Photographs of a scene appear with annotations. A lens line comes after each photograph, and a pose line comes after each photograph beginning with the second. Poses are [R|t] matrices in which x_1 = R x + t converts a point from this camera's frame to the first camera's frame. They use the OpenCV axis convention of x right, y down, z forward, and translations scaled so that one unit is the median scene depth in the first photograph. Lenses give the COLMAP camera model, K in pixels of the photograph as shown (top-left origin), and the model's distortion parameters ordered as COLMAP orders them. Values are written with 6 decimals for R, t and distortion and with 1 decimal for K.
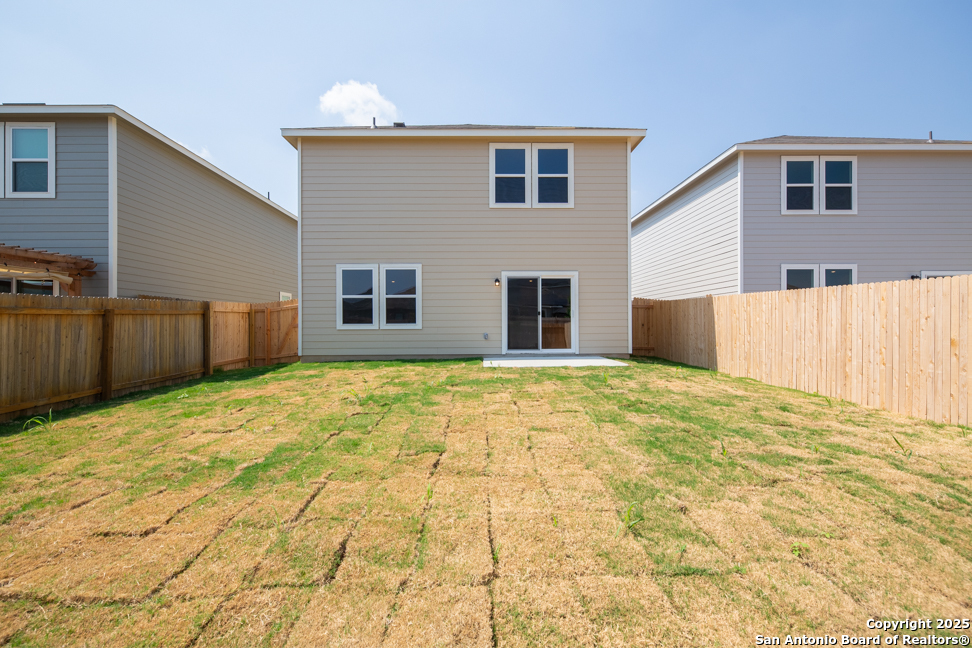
lens RADIAL K [[434.1, 0, 483.6], [0, 434.1, 323.6], [0, 0, 1]] dist [0.013340, -0.004886]
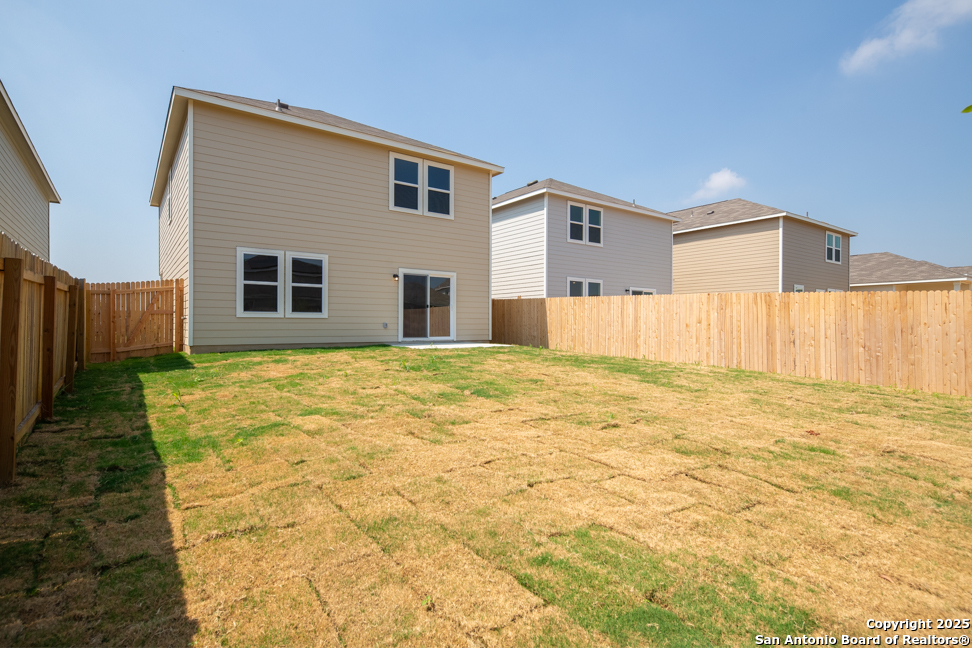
lens RADIAL K [[500.5, 0, 489.4], [0, 500.5, 325.6], [0, 0, 1]] dist [0.001239, 0.000305]
pose [[0.808455, 0.007125, 0.588515, -0.529437], [-0.011416, 0.999928, 0.003577, 0.021777], [-0.588447, -0.009610, 0.808479, -0.185795]]
